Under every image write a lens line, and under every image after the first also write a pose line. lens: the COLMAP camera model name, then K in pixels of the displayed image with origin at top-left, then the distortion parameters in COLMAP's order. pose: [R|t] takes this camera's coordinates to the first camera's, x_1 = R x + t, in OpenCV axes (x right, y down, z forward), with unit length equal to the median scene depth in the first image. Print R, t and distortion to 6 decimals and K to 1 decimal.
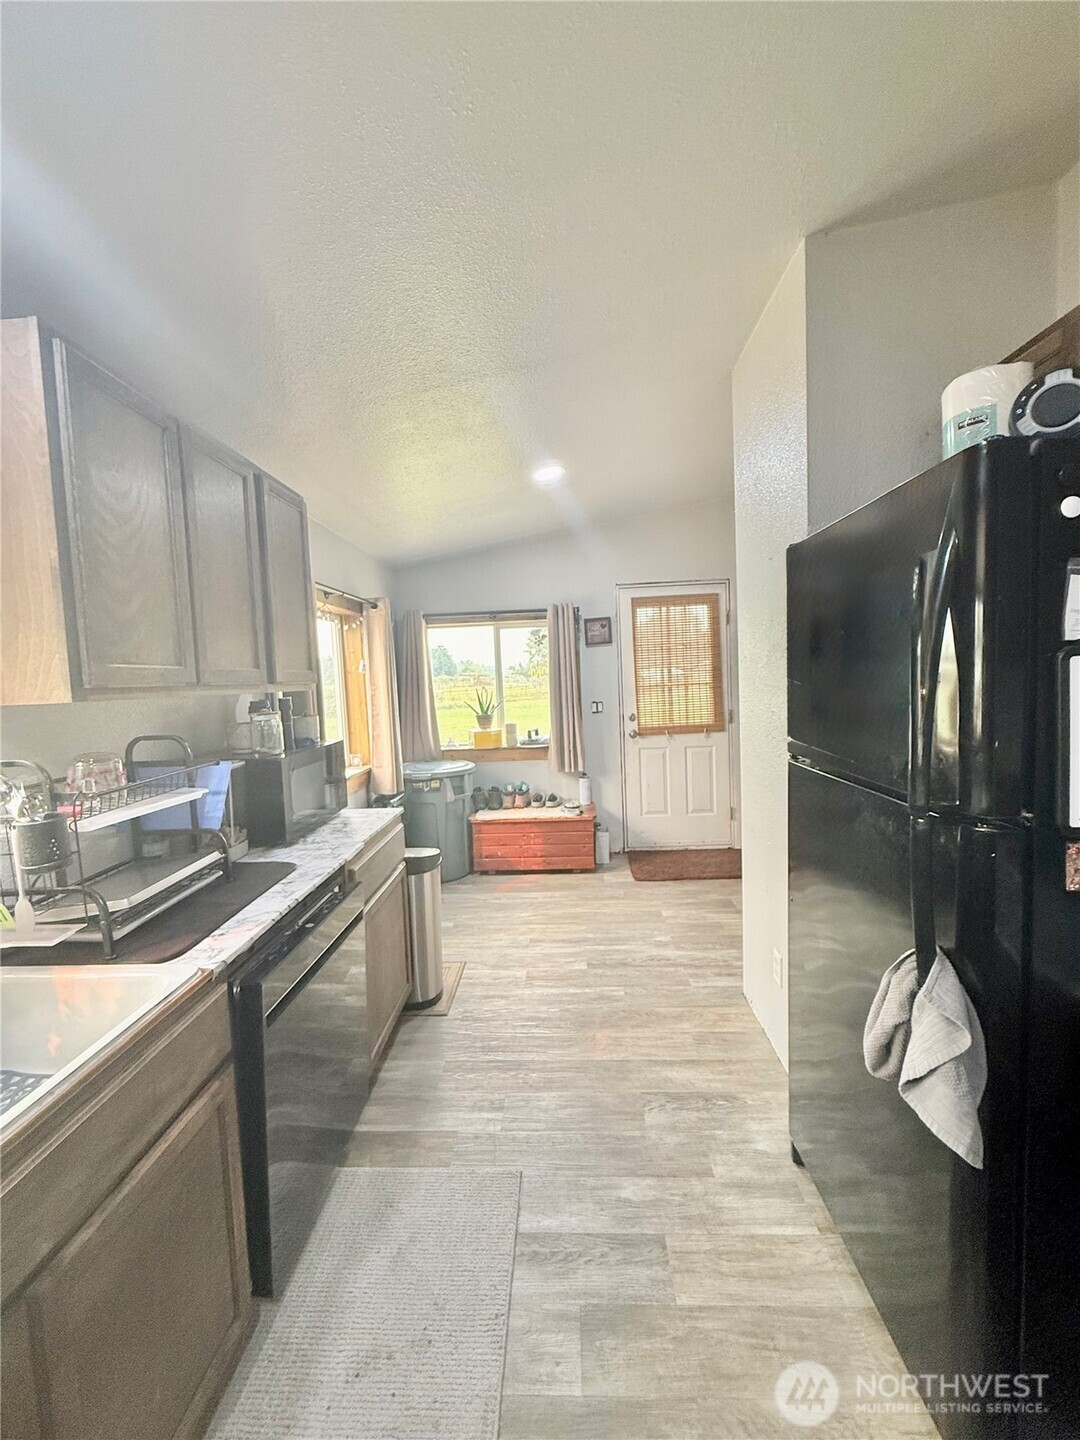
lens RADIAL K [[574.3, 0, 555.2], [0, 574.3, 715.7], [0, 0, 1]] dist [-0.001875, 0.000279]
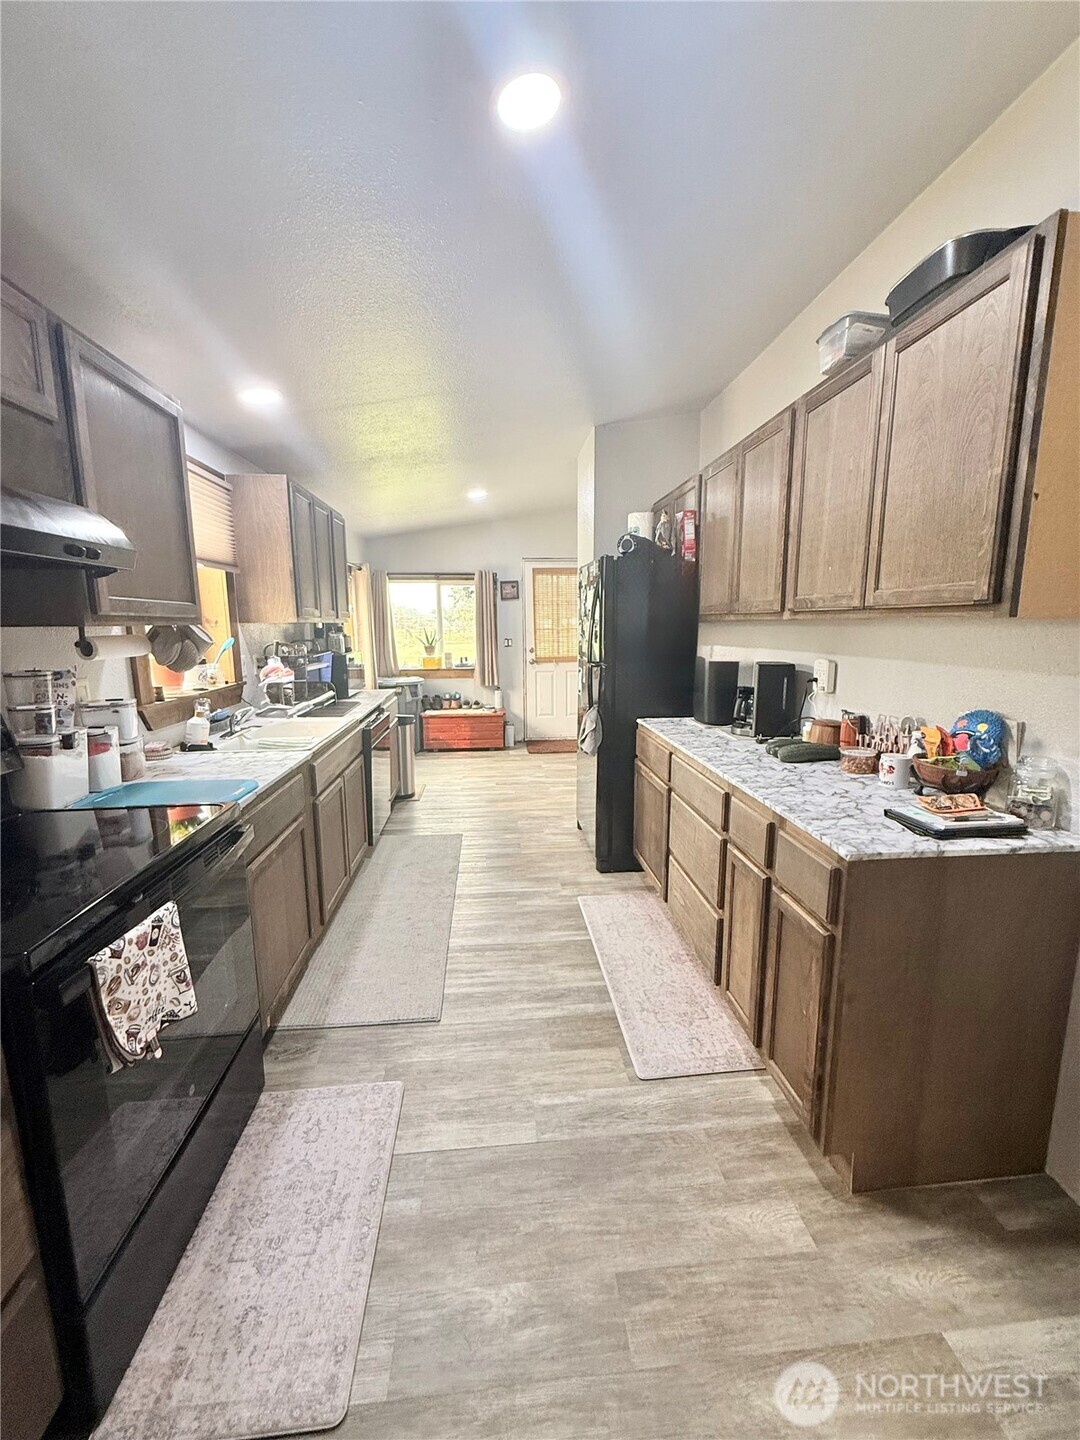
lens RADIAL K [[574.3, 0, 547.7], [0, 574.3, 717.8], [0, 0, 1]] dist [-0.001875, 0.000279]
pose [[0.992531, 0.013654, 0.121226, -0.001620], [-0.024997, 0.995395, 0.092543, 0.038992], [-0.119404, -0.094882, 0.988302, -0.495879]]
